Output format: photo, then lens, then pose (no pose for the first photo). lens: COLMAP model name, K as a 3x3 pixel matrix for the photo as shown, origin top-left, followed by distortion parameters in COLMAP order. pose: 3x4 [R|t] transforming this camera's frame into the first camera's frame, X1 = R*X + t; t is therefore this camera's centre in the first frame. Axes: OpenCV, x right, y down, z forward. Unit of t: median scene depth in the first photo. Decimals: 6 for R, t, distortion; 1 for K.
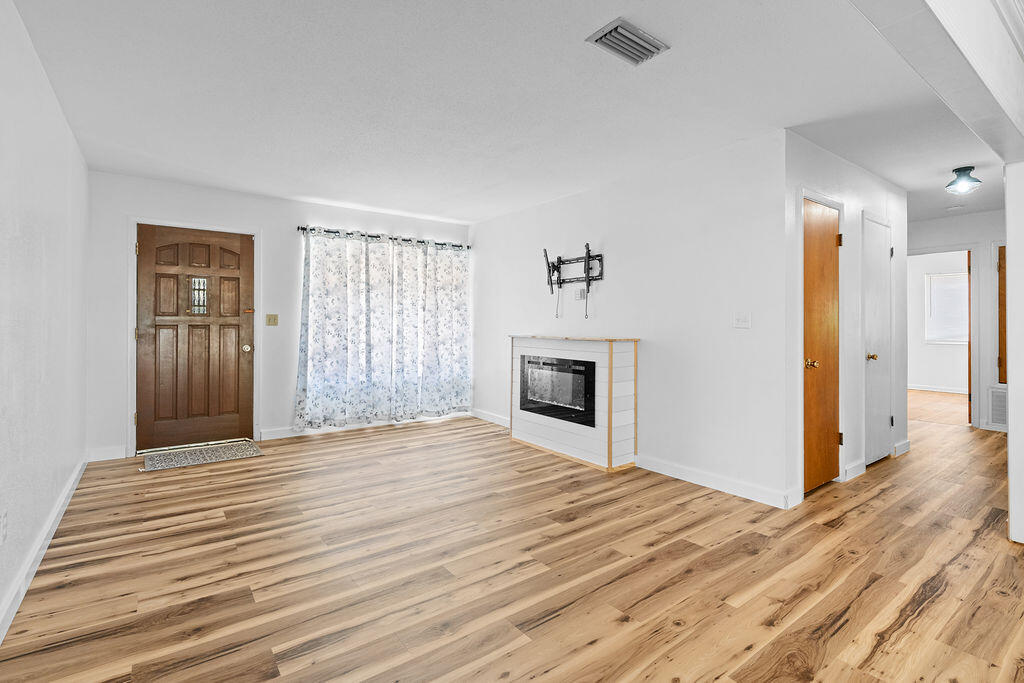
lens RADIAL K [[481.6, 0, 503.7], [0, 481.6, 319.0], [0, 0, 1]] dist [0.003199, 0.000158]
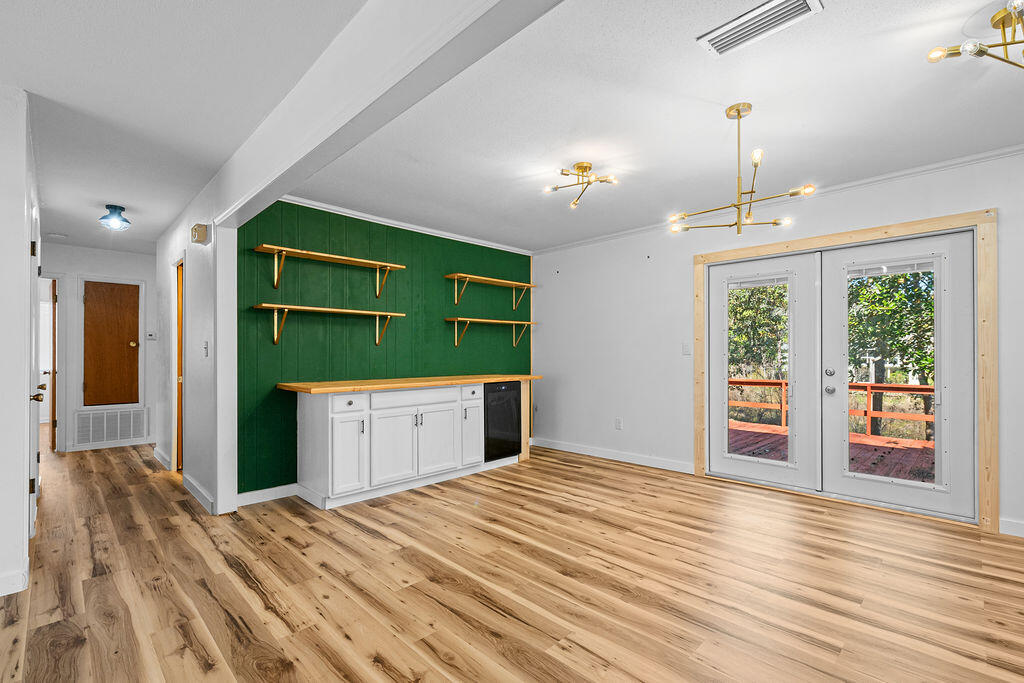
lens RADIAL K [[459.6, 0, 513.5], [0, 459.6, 353.3], [0, 0, 1]] dist [0.001408, 0.000056]
pose [[-0.157802, -0.000362, 0.987471, -0.222821], [-0.005502, 0.999985, -0.000513, 0.013101], [-0.987455, -0.005514, -0.157802, 0.301055]]
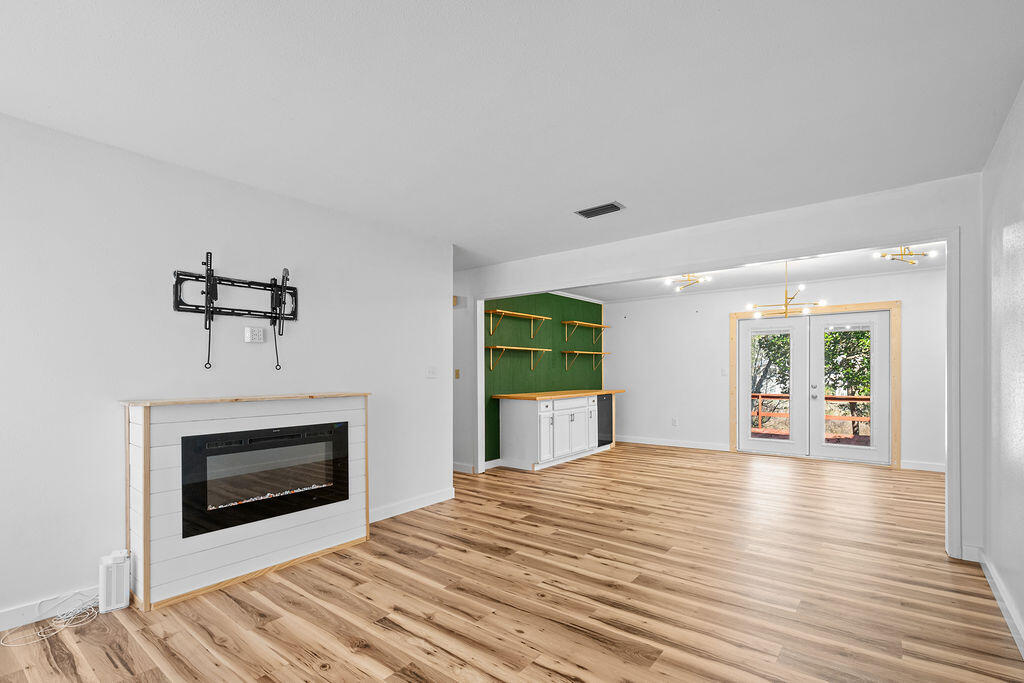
lens RADIAL K [[479.2, 0, 509.0], [0, 479.2, 374.6], [0, 0, 1]] dist [0.002497, 0.000199]
pose [[-0.270506, -0.005623, 0.962702, -0.778514], [-0.003186, 0.999983, 0.004945, 0.001738], [-0.962713, -0.001729, -0.270519, 1.068466]]
